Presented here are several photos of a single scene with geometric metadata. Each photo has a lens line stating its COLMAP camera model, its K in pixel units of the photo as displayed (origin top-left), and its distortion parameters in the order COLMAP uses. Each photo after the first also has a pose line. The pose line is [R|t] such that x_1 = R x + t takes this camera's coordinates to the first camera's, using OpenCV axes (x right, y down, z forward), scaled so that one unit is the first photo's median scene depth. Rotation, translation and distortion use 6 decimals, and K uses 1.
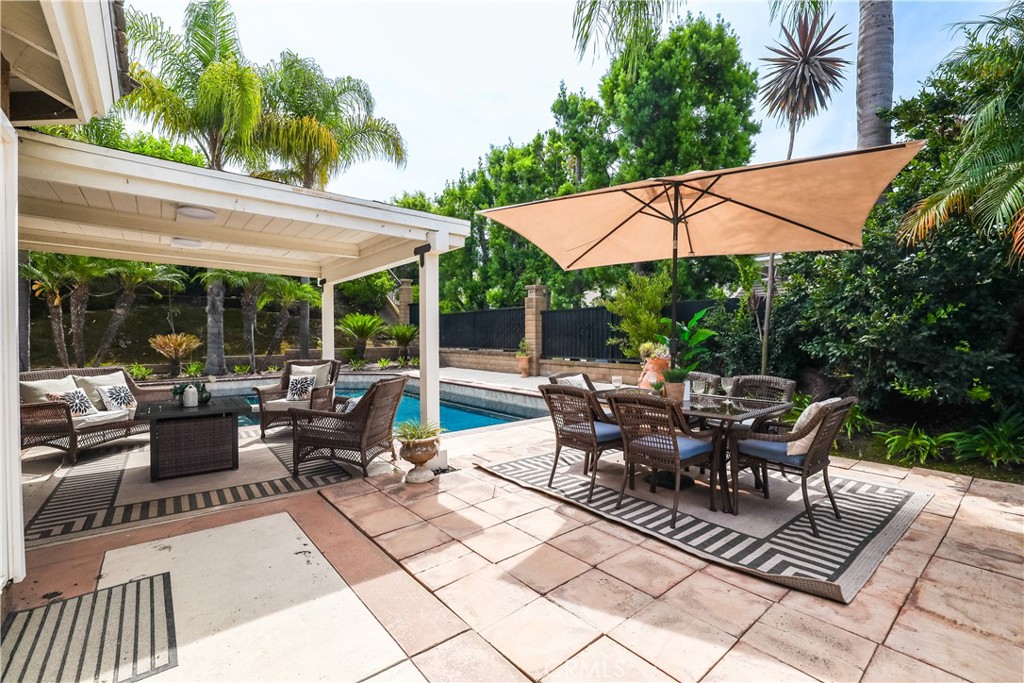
lens RADIAL K [[449.6, 0, 512.0], [0, 449.6, 341.5], [0, 0, 1]] dist [-0.045799, 0.016738]
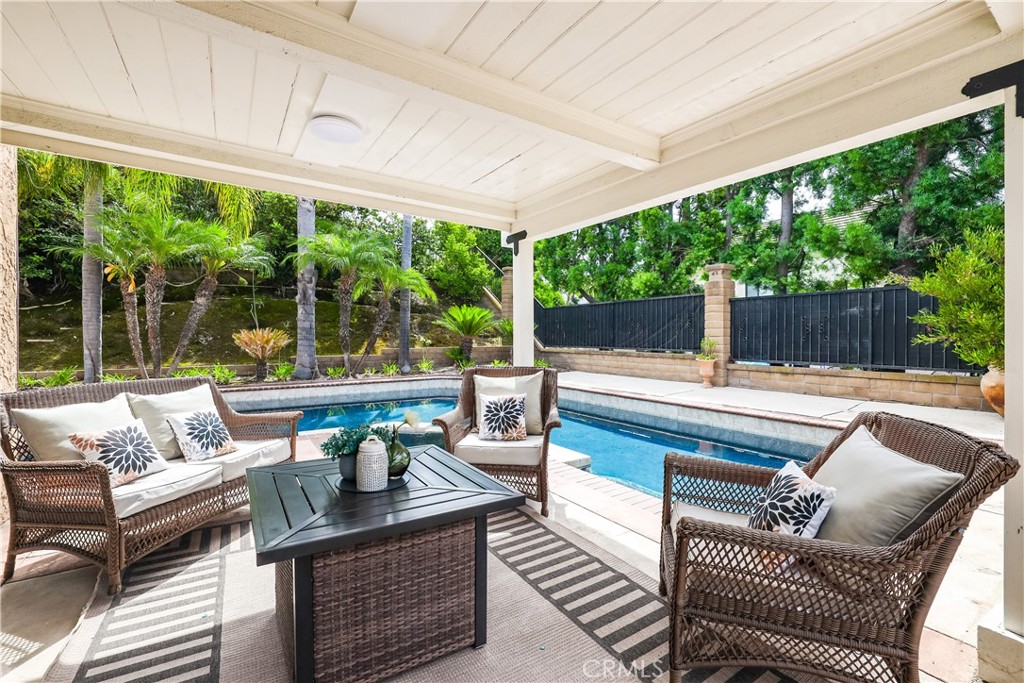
lens RADIAL K [[449.6, 0, 512.0], [0, 449.6, 341.5], [0, 0, 1]] dist [-0.045799, 0.016738]
pose [[0.993770, 0.005350, -0.111326, -0.210214], [-0.005300, 0.999986, 0.000750, 0.004226], [0.111328, -0.000155, 0.993784, 0.229095]]
